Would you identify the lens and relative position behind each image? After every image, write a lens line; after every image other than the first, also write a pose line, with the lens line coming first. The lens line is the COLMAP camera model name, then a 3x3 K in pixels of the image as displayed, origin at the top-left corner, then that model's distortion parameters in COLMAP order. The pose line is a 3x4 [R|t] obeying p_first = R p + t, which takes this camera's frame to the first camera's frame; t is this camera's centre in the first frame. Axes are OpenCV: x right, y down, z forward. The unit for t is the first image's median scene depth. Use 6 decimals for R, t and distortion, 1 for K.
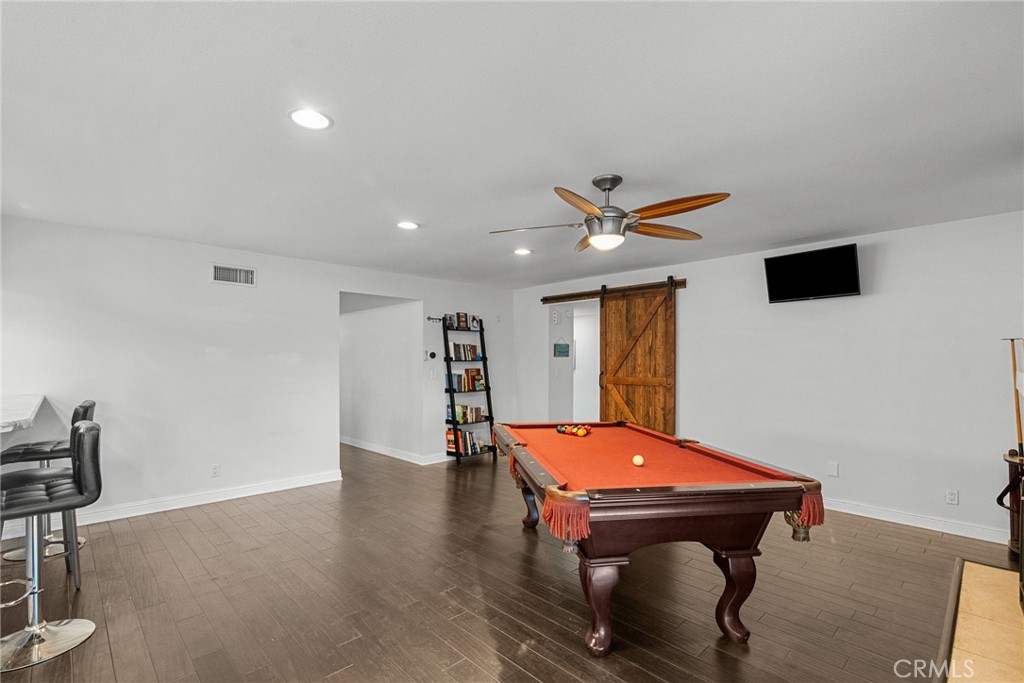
lens RADIAL K [[473.3, 0, 511.3], [0, 473.3, 364.4], [0, 0, 1]] dist [-0.000224, 0.000052]
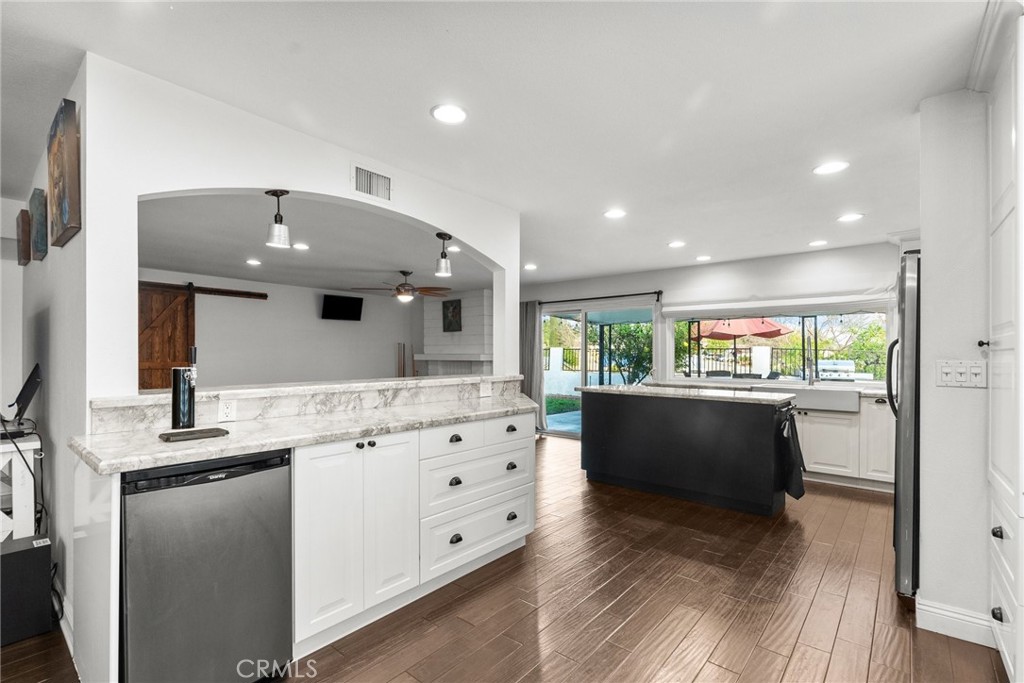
lens RADIAL K [[463.1, 0, 511.2], [0, 463.1, 356.7], [0, 0, 1]] dist [0.000560, 0.000157]
pose [[-0.089256, -0.000244, 0.996009, -1.190781], [0.000331, 1.000000, 0.000275, 0.015616], [-0.996009, 0.000354, -0.089256, 0.392902]]
